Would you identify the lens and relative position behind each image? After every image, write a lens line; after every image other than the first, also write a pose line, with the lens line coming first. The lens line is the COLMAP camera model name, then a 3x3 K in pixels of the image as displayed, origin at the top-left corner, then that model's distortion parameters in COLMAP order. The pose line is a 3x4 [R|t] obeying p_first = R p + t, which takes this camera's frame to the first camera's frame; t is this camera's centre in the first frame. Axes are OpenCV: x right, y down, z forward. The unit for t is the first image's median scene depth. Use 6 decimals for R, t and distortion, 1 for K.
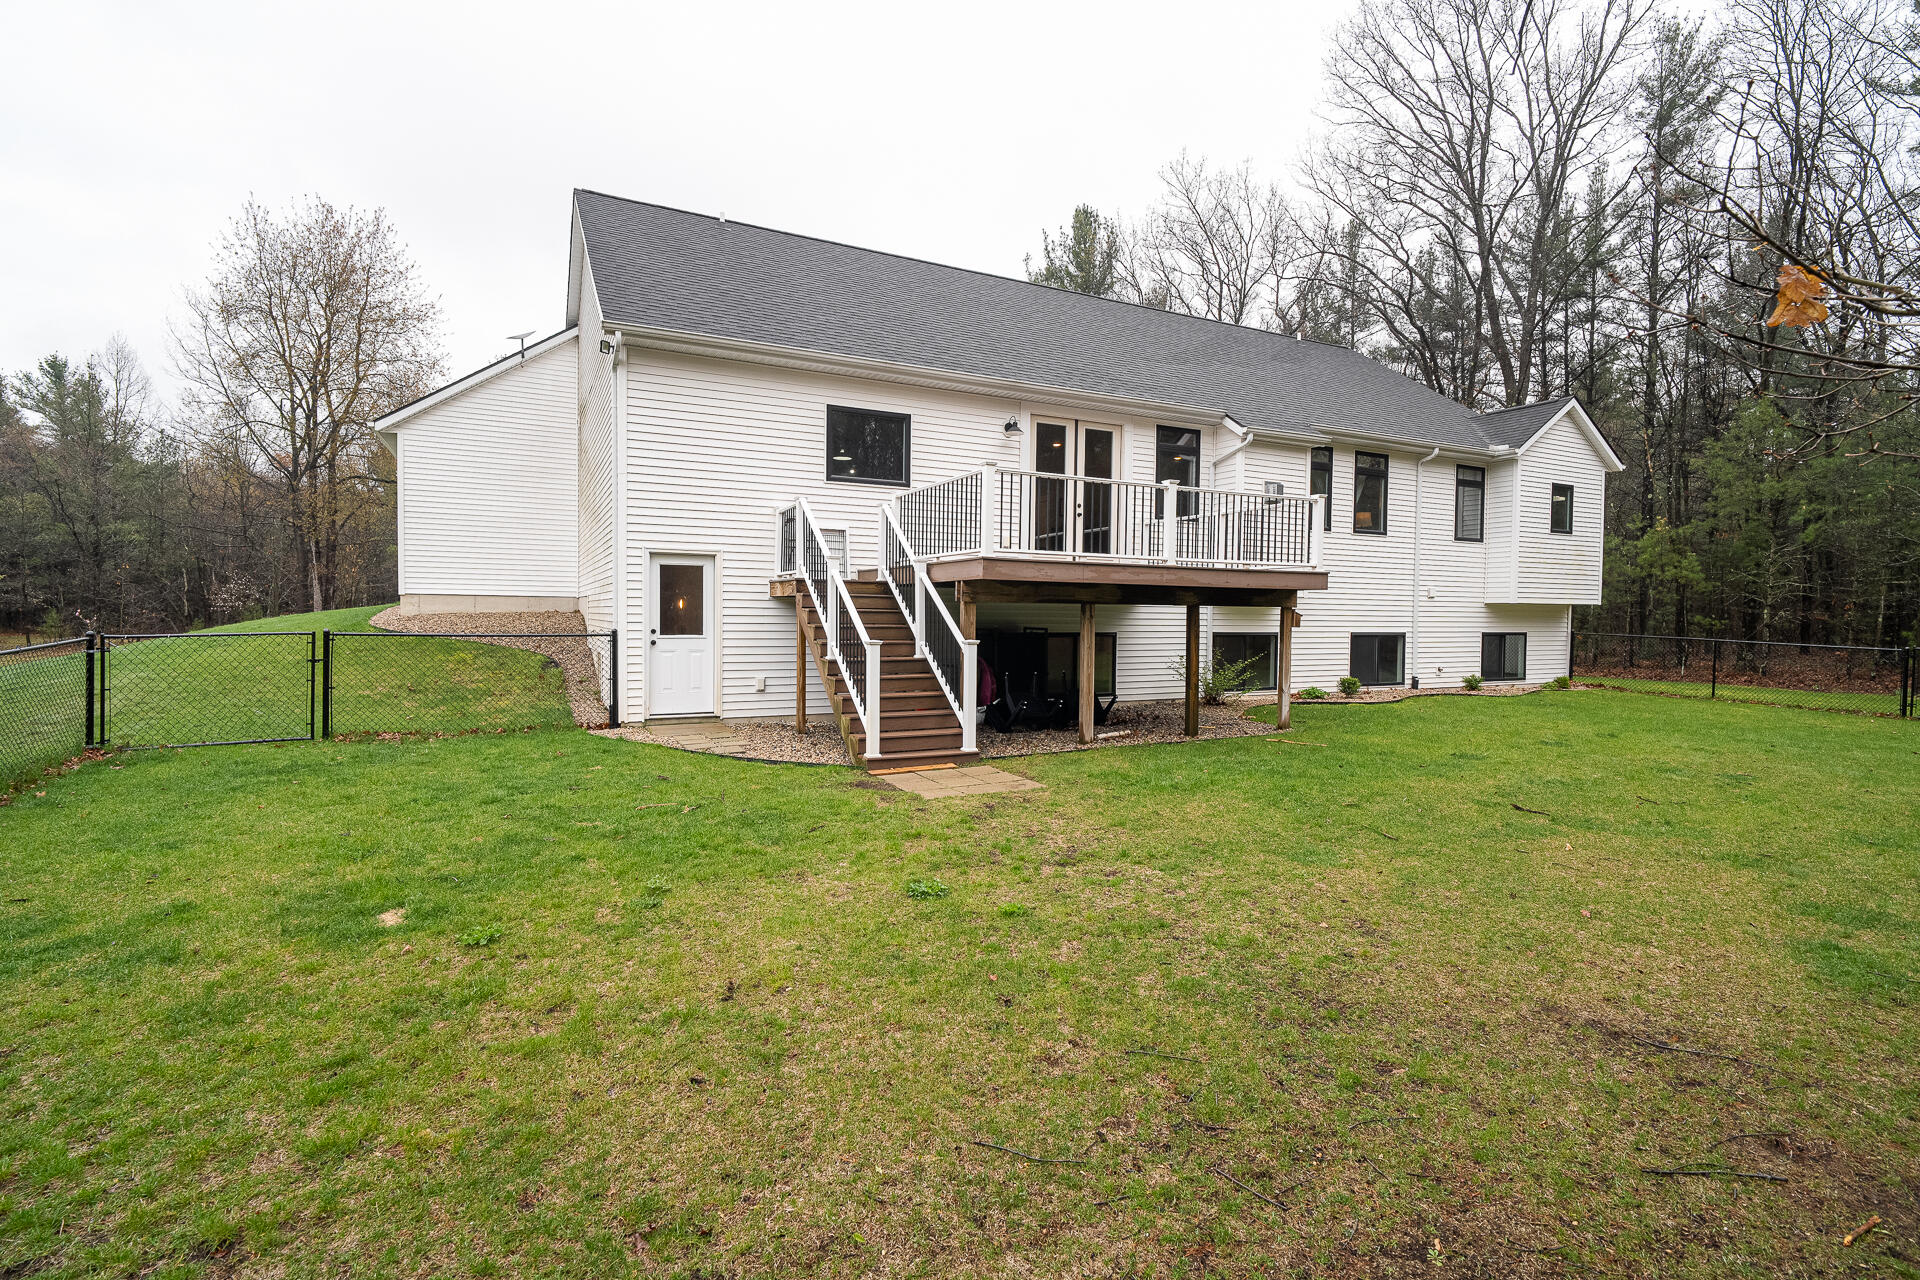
lens RADIAL K [[924.6, 0, 943.1], [0, 924.6, 625.0], [0, 0, 1]] dist [-0.022038, -0.000055]
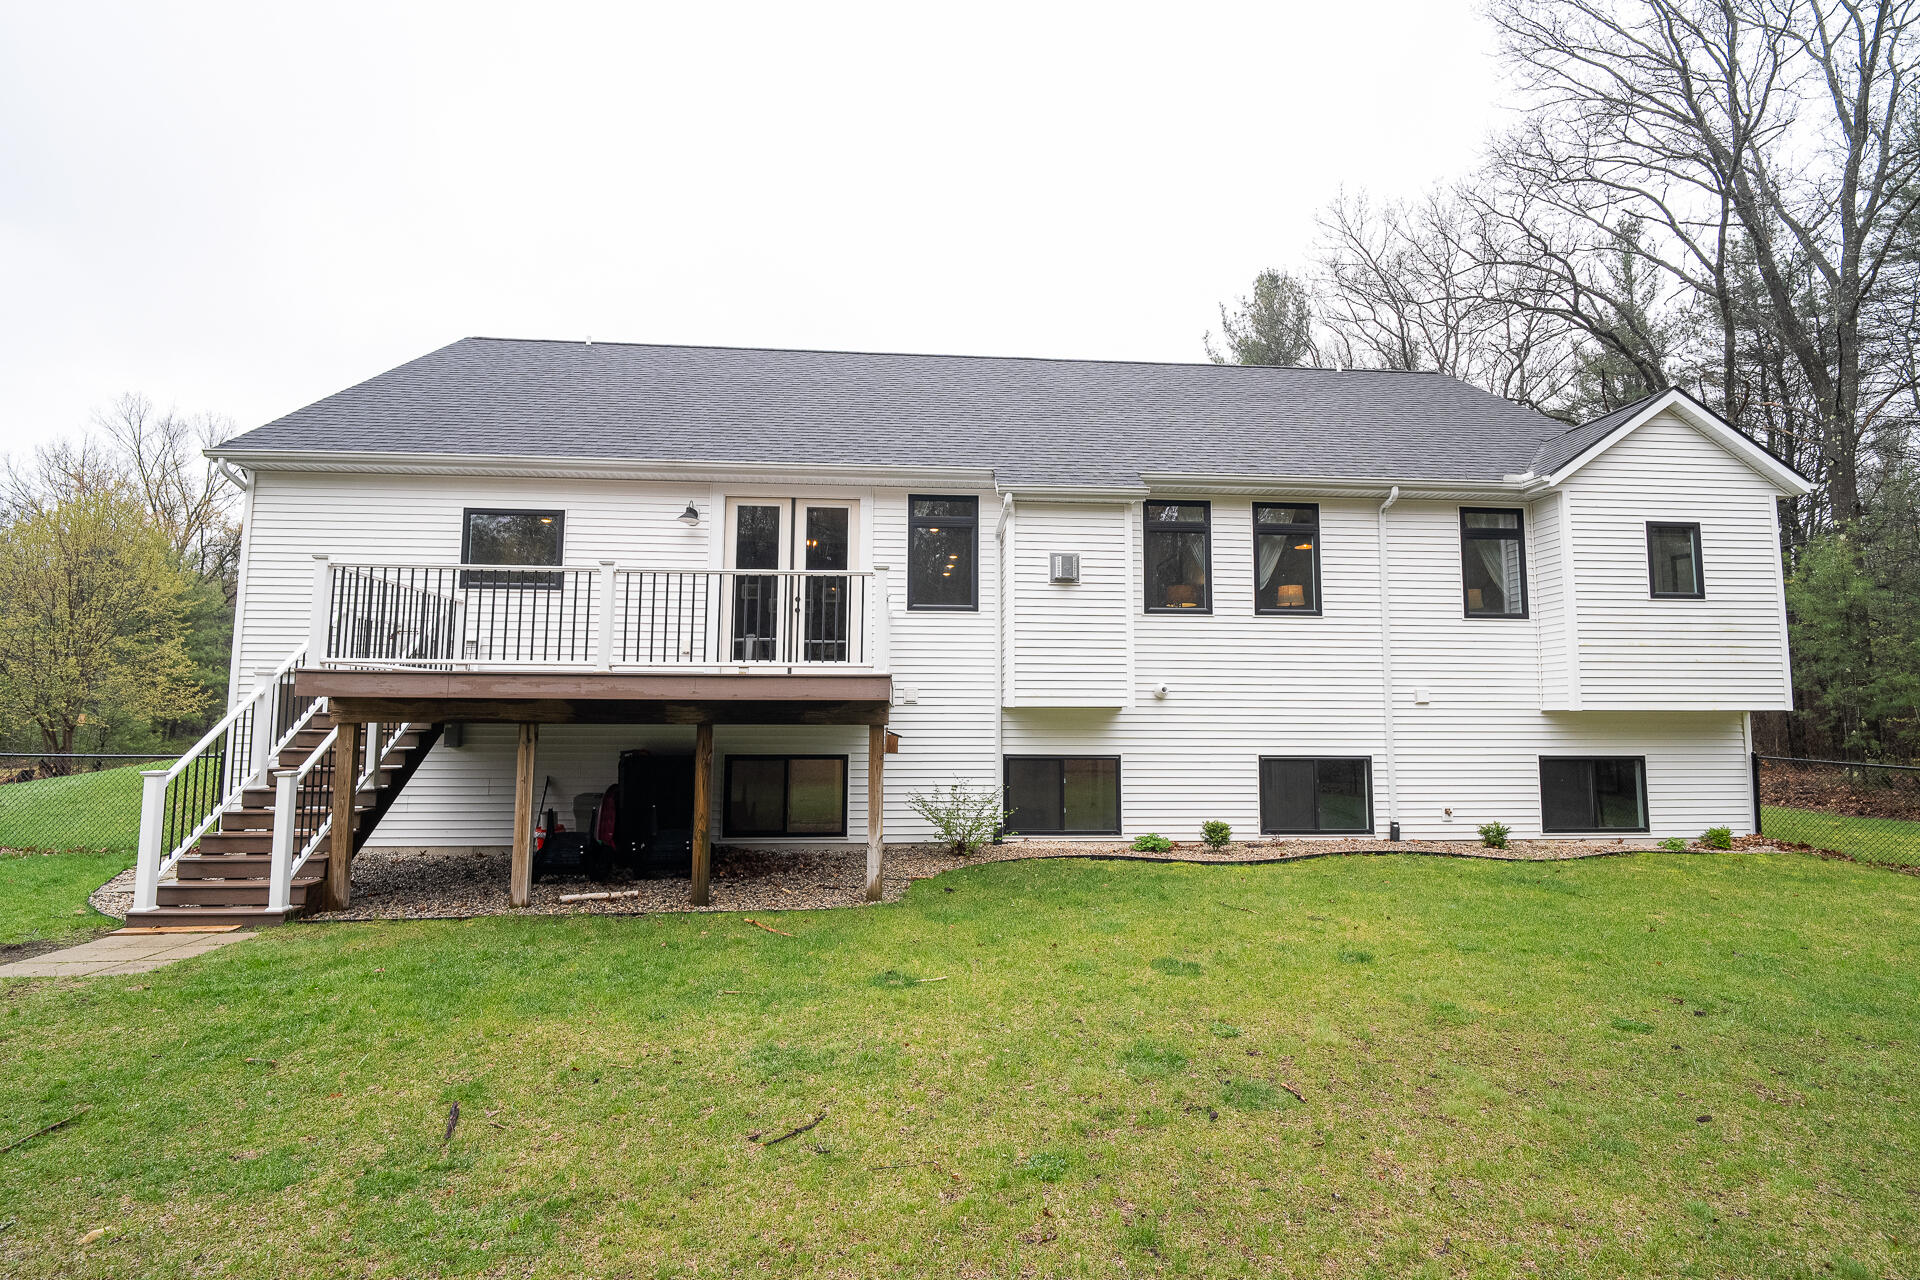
lens RADIAL K [[924.6, 0, 965.2], [0, 924.6, 656.0], [0, 0, 1]] dist [-0.022038, -0.000055]
pose [[0.929108, -0.040731, -0.367557, 0.484233], [0.005881, 0.995418, -0.095441, -0.002825], [0.369761, 0.086514, 0.925091, 0.253285]]
